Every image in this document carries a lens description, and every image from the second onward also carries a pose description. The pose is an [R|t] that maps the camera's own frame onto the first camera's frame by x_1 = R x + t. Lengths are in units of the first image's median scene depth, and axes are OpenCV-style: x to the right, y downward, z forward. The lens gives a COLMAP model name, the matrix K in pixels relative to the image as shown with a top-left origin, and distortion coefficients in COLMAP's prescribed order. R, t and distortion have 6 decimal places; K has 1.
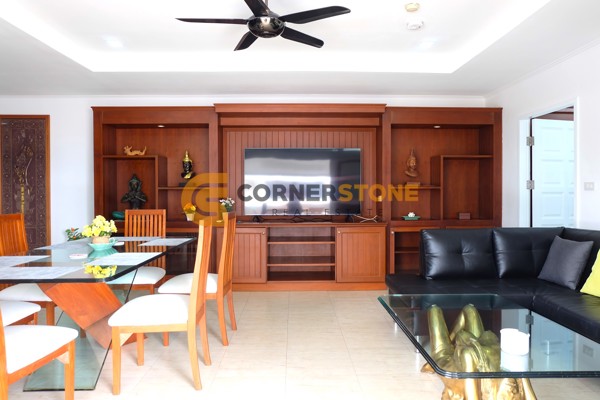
lens RADIAL K [[408.0, 0, 300.6], [0, 408.0, 196.4], [0, 0, 1]] dist [-0.079440, 0.078851]
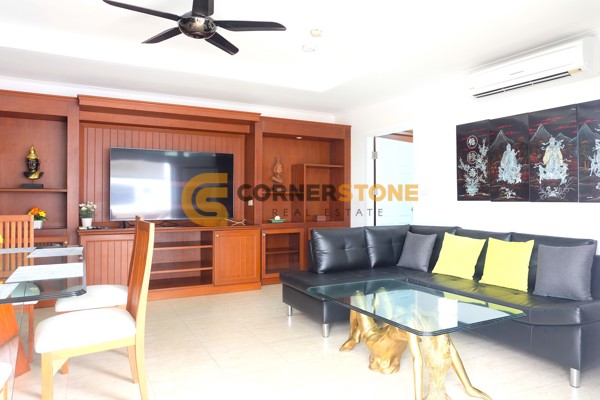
lens RADIAL K [[408.0, 0, 300.6], [0, 408.0, 196.4], [0, 0, 1]] dist [-0.079440, 0.078851]
pose [[0.890105, 0.007726, 0.455690, -0.200798], [-0.001078, 0.999889, -0.014847, 0.005433], [-0.455755, 0.012725, 0.890014, 0.007788]]
